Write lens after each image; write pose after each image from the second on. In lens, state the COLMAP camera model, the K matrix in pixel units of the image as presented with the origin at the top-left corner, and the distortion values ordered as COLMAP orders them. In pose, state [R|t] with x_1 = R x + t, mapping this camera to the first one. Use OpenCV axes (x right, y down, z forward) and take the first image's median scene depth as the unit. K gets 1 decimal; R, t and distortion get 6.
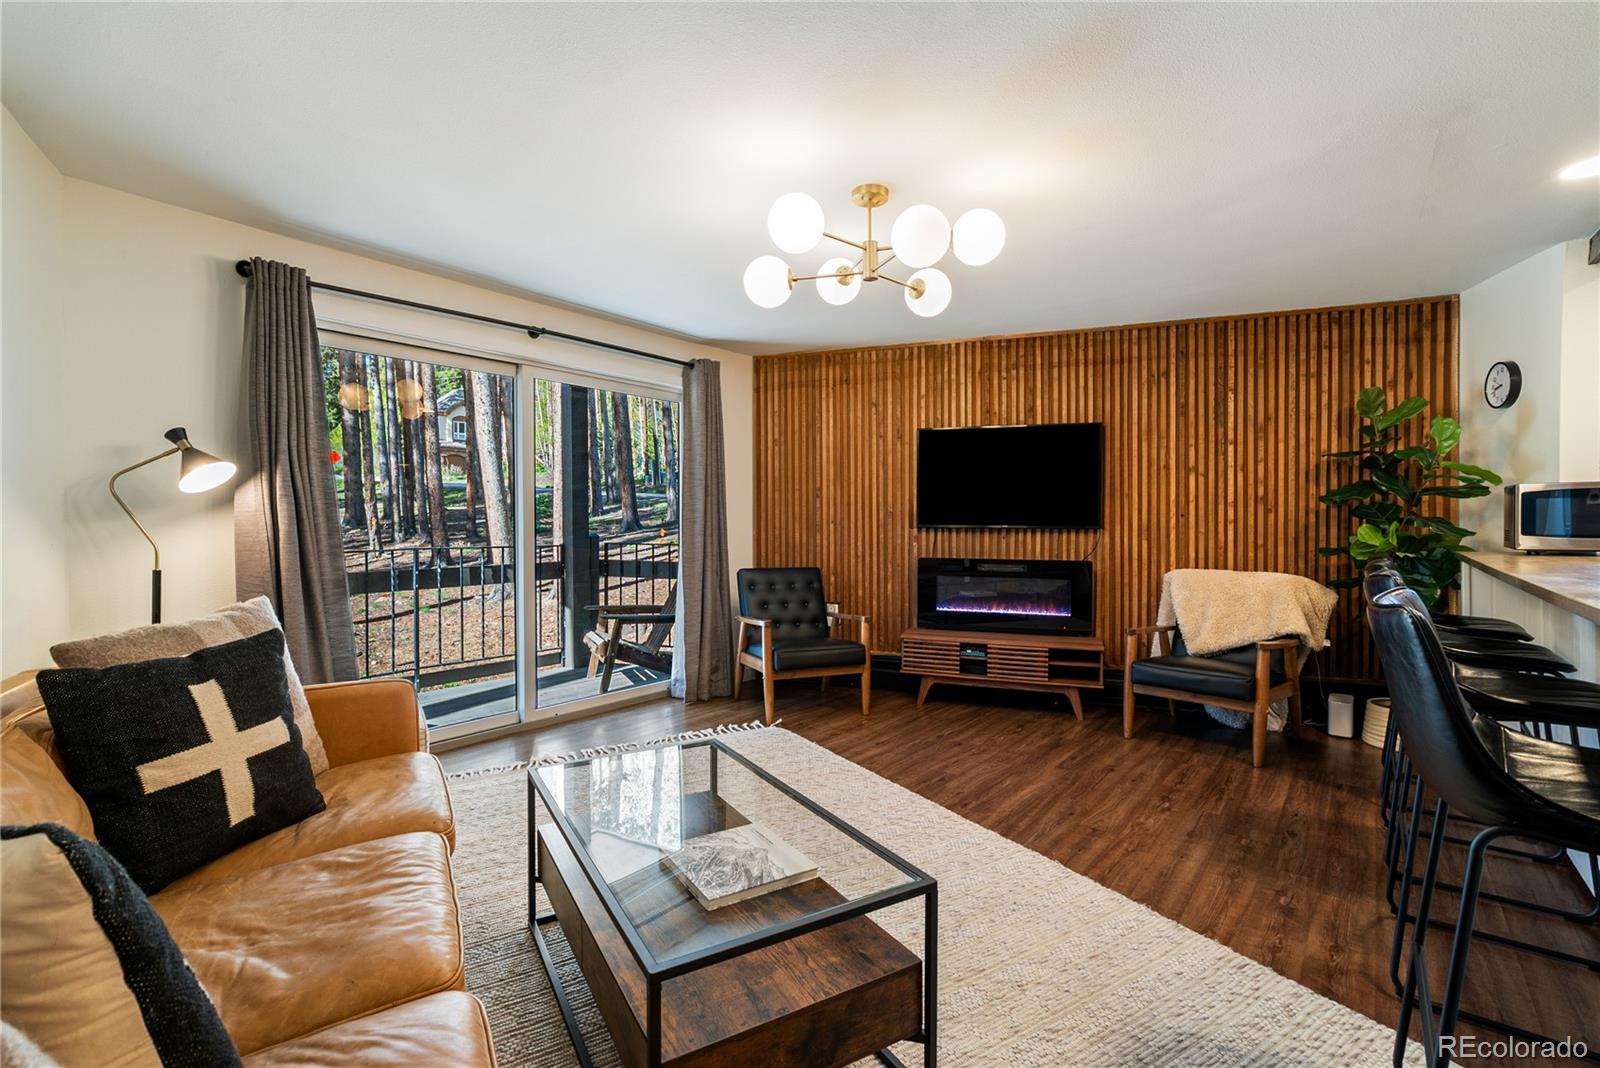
lens RADIAL K [[719.9, 0, 800.0], [0, 719.9, 534.0], [0, 0, 1]] dist [0.001612, 0.000259]
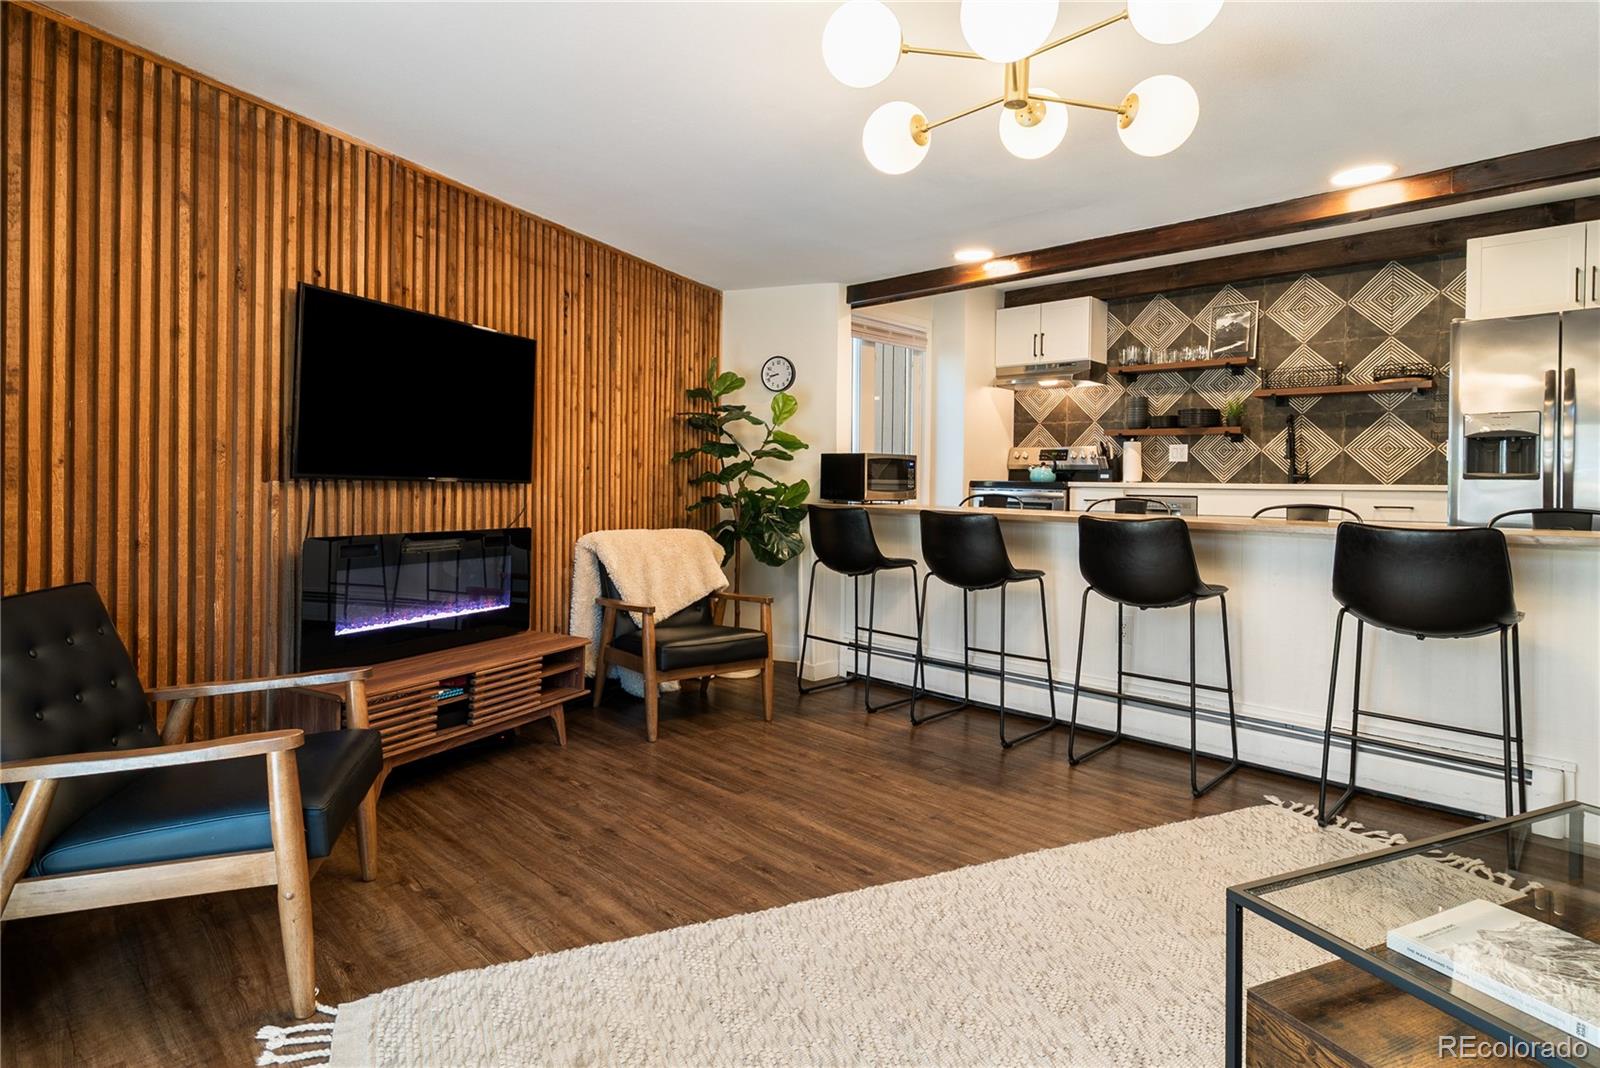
lens RADIAL K [[822.2, 0, 781.3], [0, 822.2, 479.1], [0, 0, 1]] dist [0.002070, 0.000936]
pose [[0.128291, 0.008124, 0.991703, -0.425010], [-0.001016, 0.999967, -0.008060, -0.005162], [-0.991736, 0.000026, 0.128295, 0.695512]]
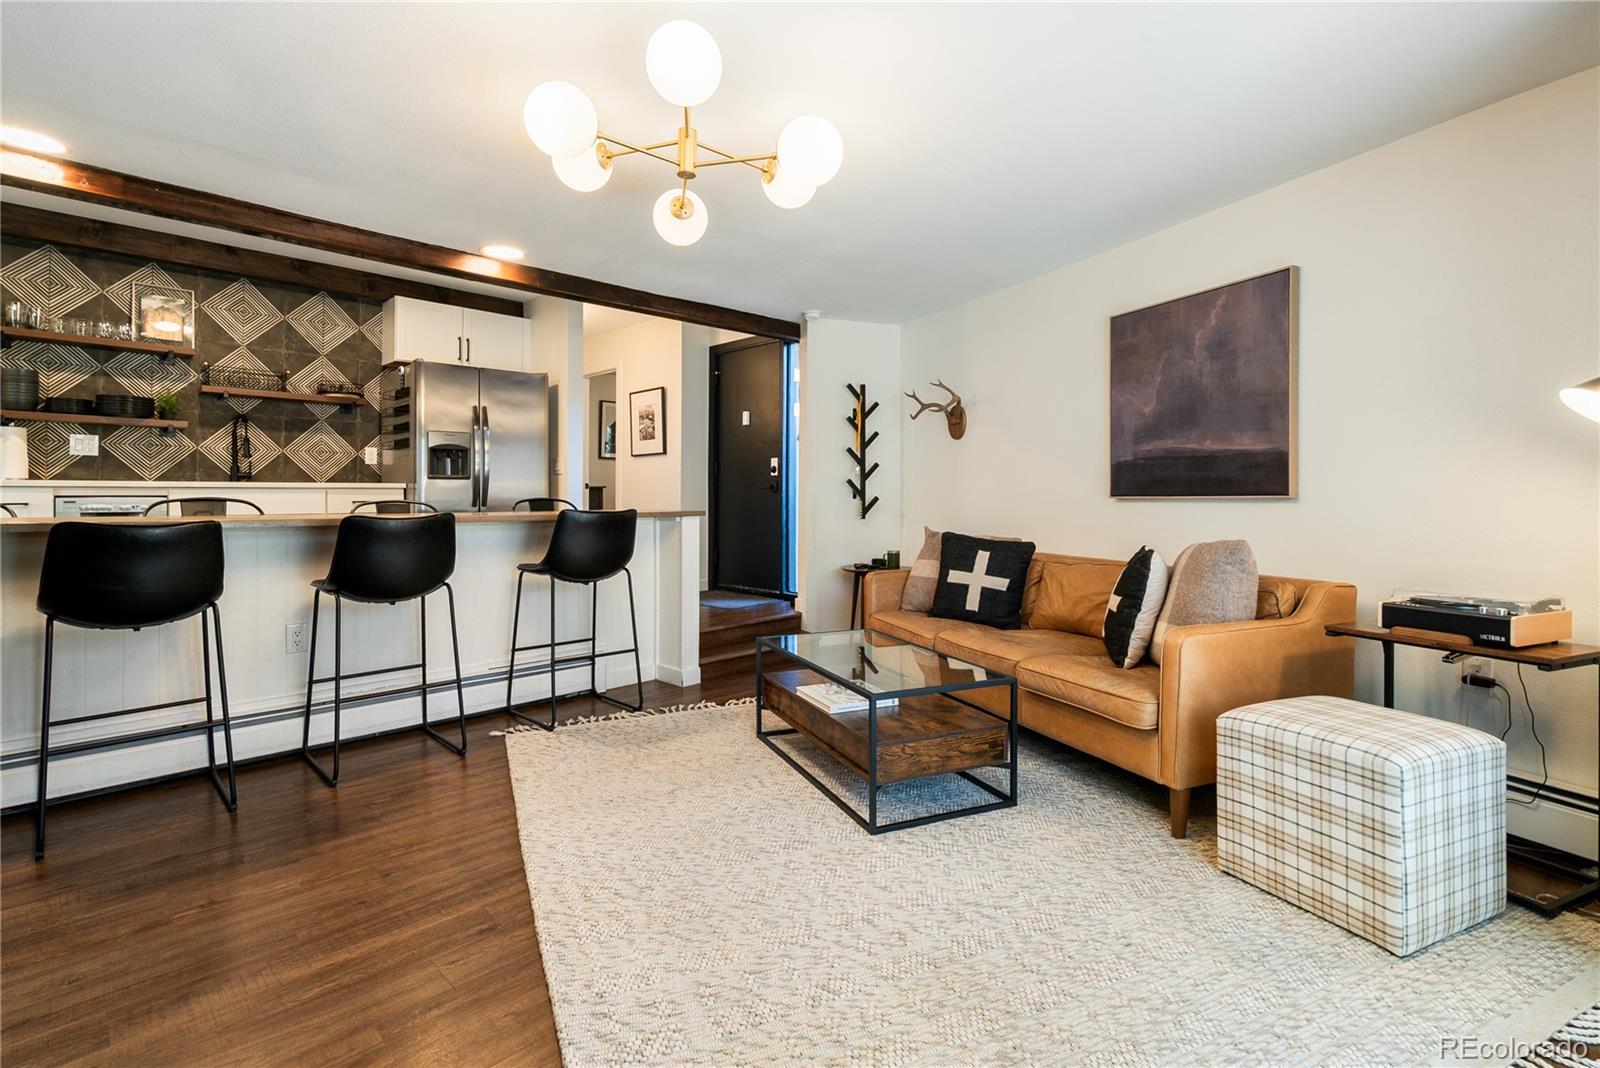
lens RADIAL K [[744.5, 0, 800.3], [0, 744.5, 493.2], [0, 0, 1]] dist [-0.002319, -0.000638]
pose [[-0.991682, -0.001305, 0.128703, -0.086623], [0.000578, 0.999893, 0.014587, -0.007896], [-0.128709, 0.014541, -0.991576, 1.131338]]
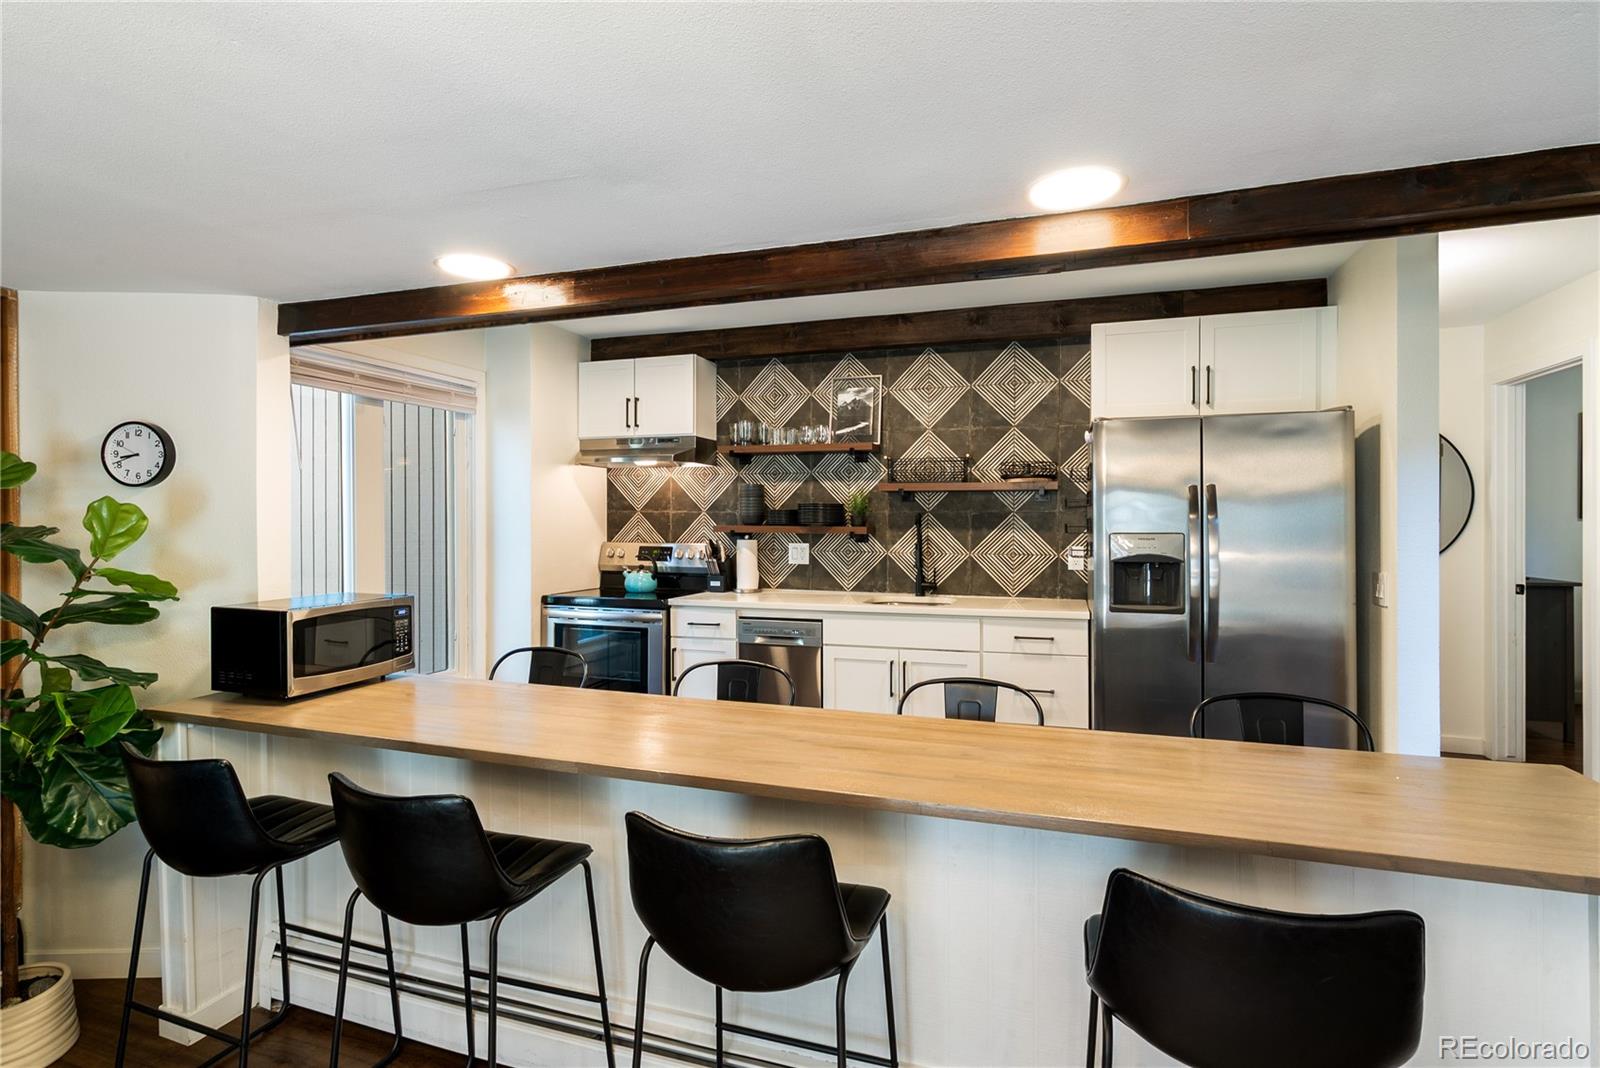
lens RADIAL K [[761.8, 0, 805.0], [0, 761.8, 519.7], [0, 0, 1]] dist [-0.011260, 0.000115]
pose [[-0.329502, 0.003167, 0.944149, 0.052360], [0.018464, 0.999825, 0.003090, -0.114711], [-0.943974, 0.018451, -0.329503, 0.543171]]
